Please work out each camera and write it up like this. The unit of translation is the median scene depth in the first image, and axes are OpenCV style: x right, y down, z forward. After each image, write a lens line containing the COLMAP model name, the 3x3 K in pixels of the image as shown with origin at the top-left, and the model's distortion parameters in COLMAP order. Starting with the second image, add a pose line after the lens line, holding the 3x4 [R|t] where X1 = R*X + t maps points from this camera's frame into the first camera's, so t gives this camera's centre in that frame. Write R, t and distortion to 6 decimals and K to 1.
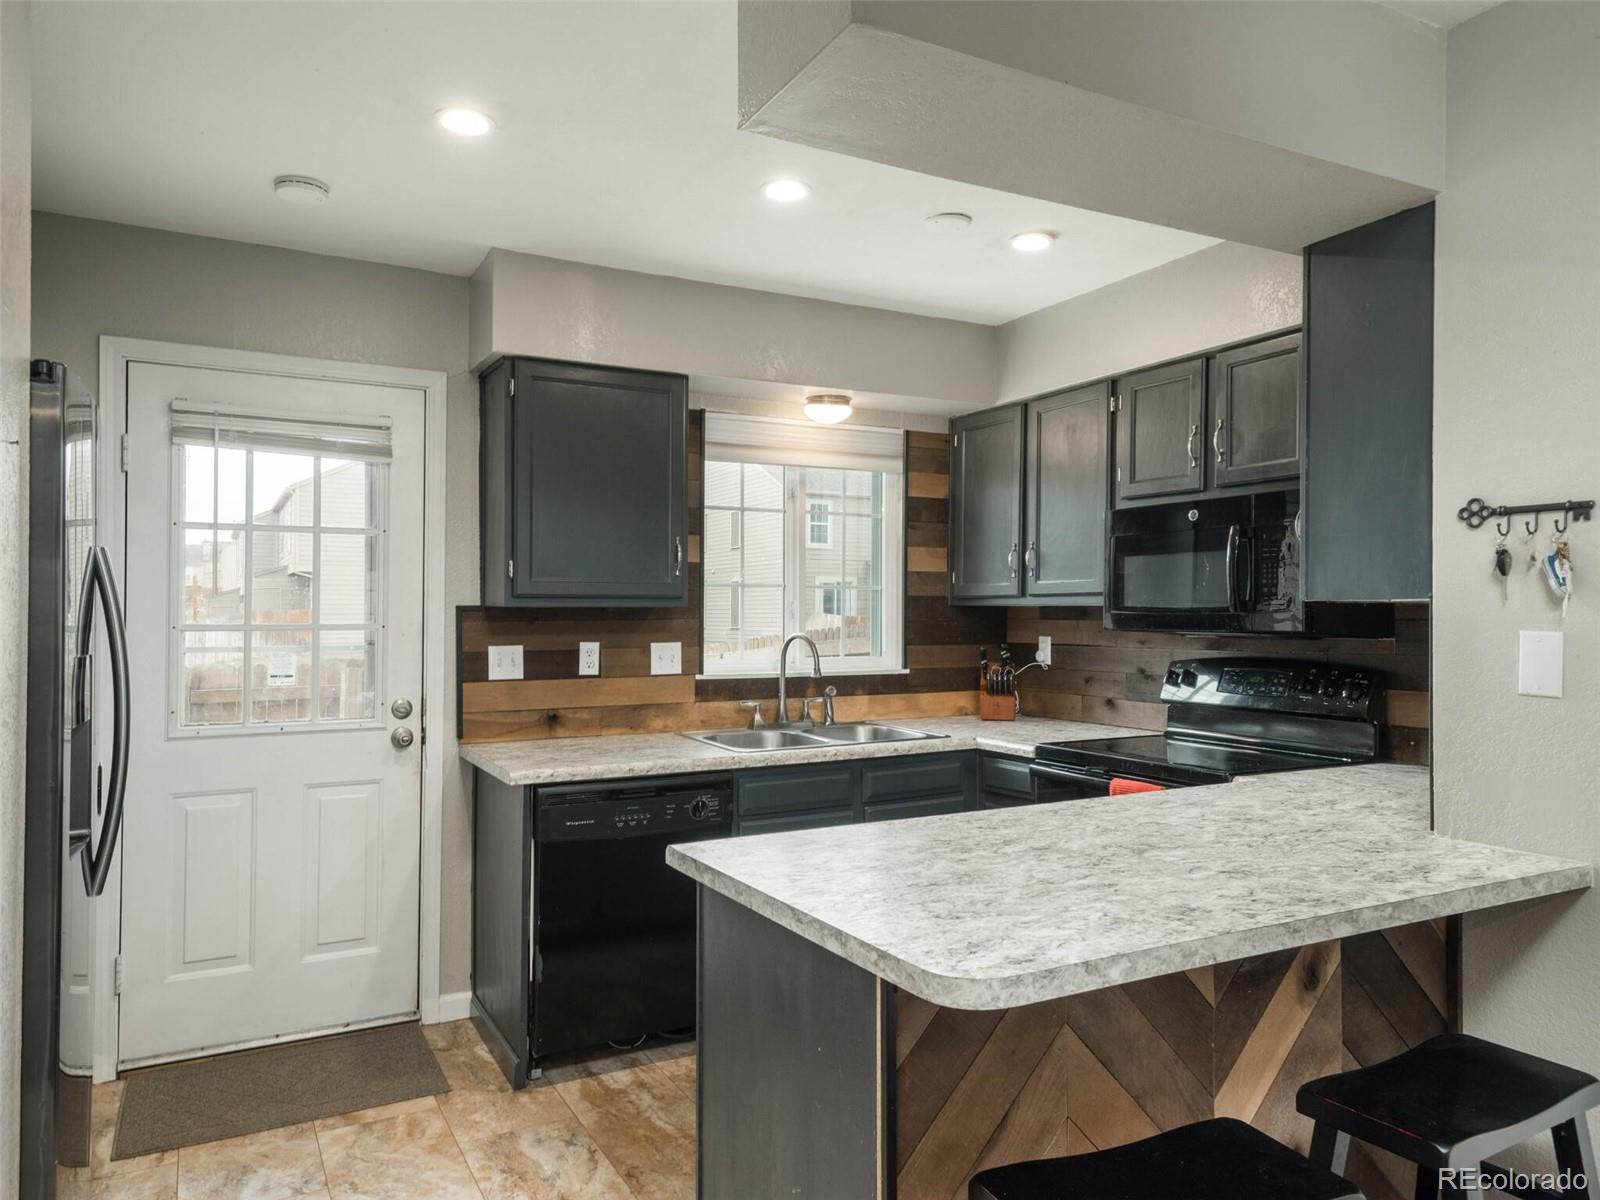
lens RADIAL K [[1091.6, 0, 806.8], [0, 1091.6, 601.6], [0, 0, 1]] dist [0.022263, -0.006792]
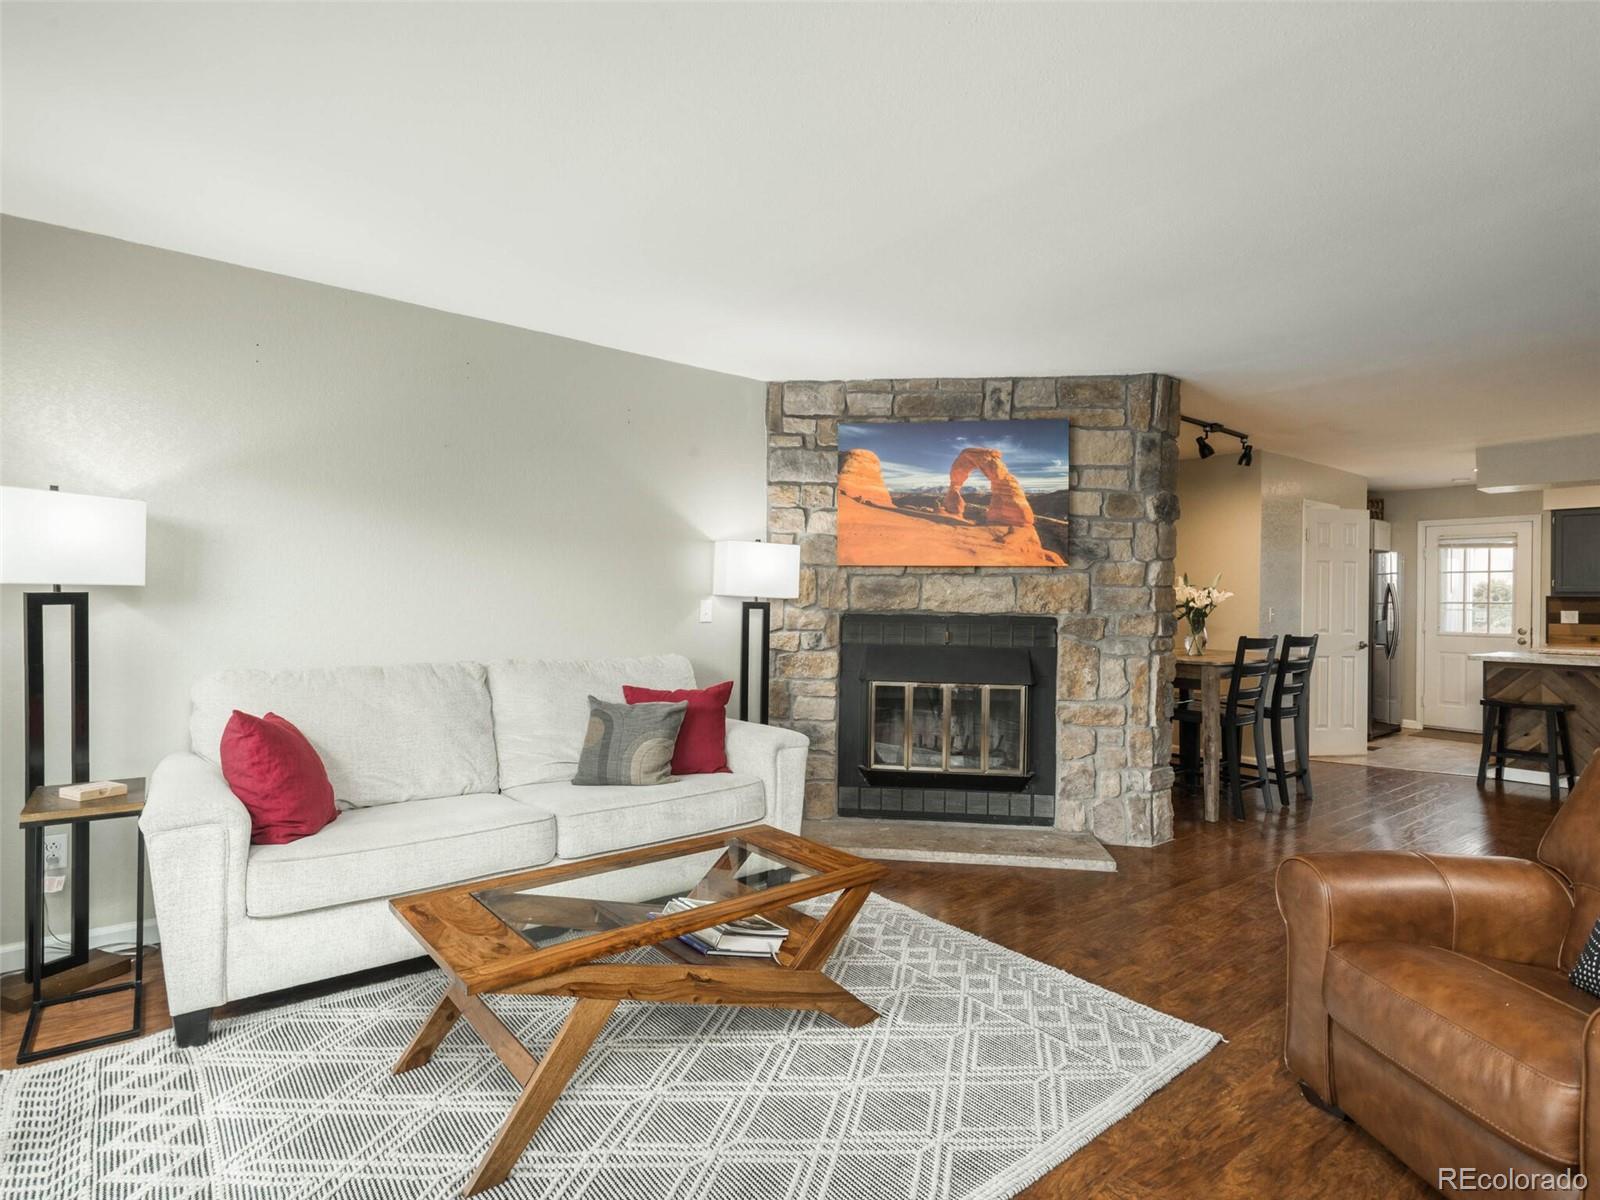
lens RADIAL K [[837.3, 0, 788.8], [0, 837.3, 601.3], [0, 0, 1]] dist [0.021345, -0.008153]
pose [[0.162024, 0.001137, -0.986786, 1.502995], [0.001823, 0.999997, 0.001451, 0.010133], [0.986785, -0.002034, 0.162022, -1.265221]]
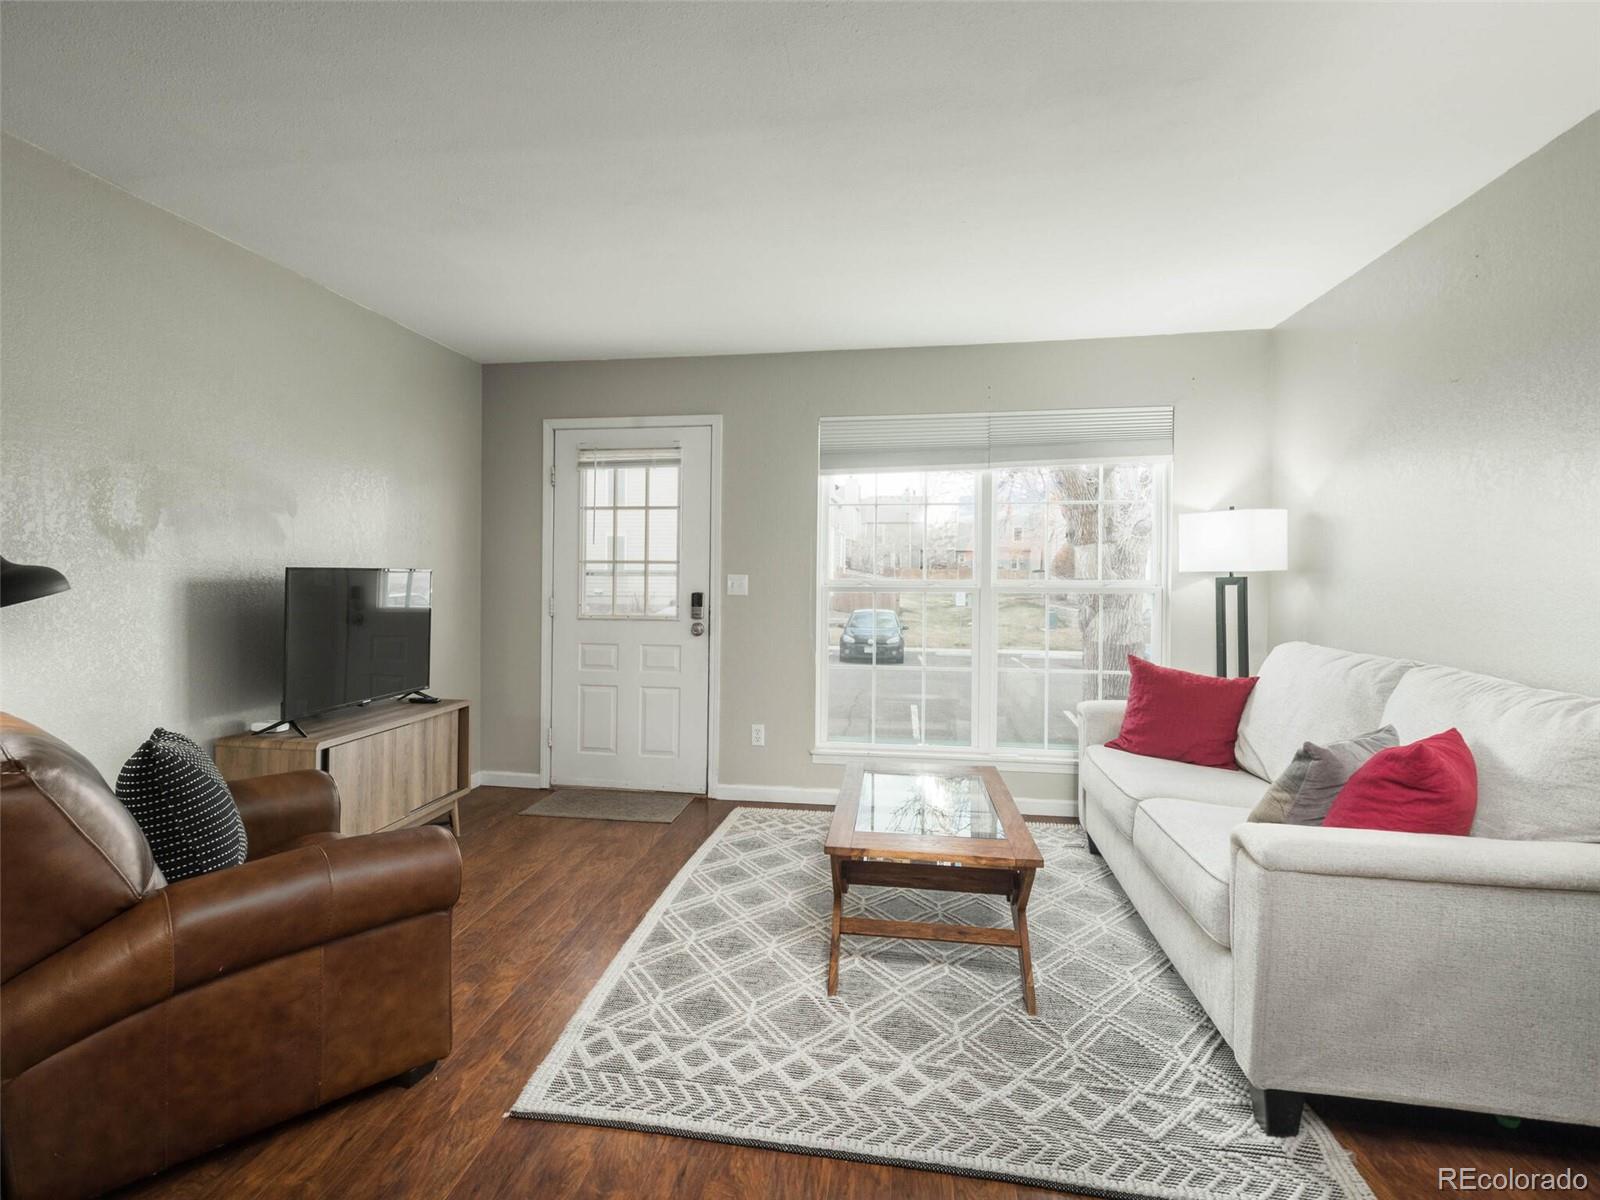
lens RADIAL K [[887.0, 0, 738.6], [0, 887.0, 585.4], [0, 0, 1]] dist [0.023005, -0.008610]
pose [[-0.768884, -0.013578, 0.639244, 0.439260], [-0.013696, 0.999895, 0.004766, 0.016668], [-0.639242, -0.005091, -0.768989, -0.480915]]
